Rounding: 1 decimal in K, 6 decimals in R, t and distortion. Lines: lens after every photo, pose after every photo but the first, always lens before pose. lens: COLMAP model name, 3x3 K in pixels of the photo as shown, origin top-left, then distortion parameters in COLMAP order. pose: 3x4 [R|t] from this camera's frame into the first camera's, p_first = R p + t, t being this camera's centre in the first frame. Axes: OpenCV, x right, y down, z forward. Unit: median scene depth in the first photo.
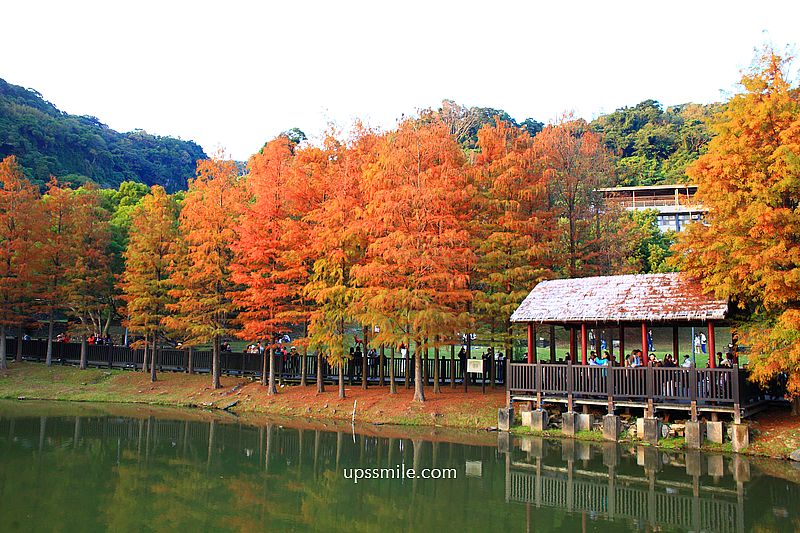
lens RADIAL K [[651.4, 0, 398.2], [0, 651.4, 266.7], [0, 0, 1]] dist [-0.097656, 0.108352]
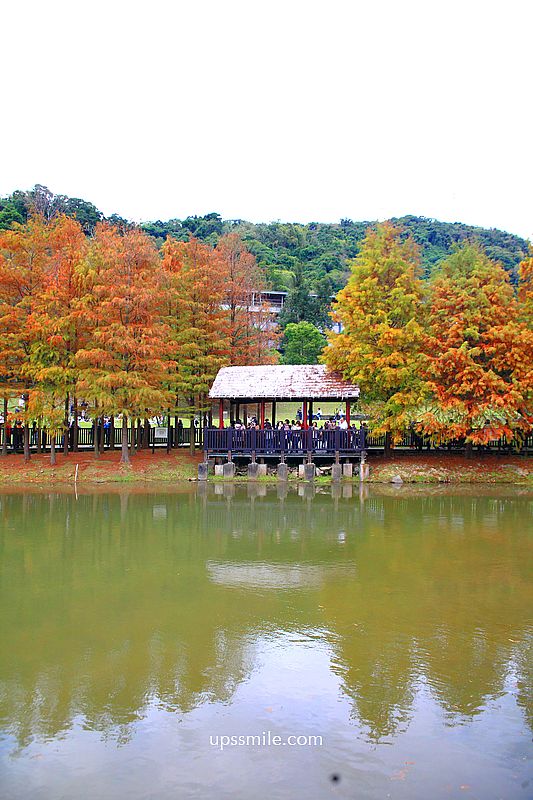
lens RADIAL K [[578.4, 0, 297.6], [0, 578.4, 439.6], [0, 0, 1]] dist [-0.108170, 0.091816]
pose [[0.849451, -0.035356, 0.526482, -0.282045], [-0.049796, 0.987929, 0.146688, -0.012415], [-0.525313, -0.150821, 0.837436, -0.084234]]
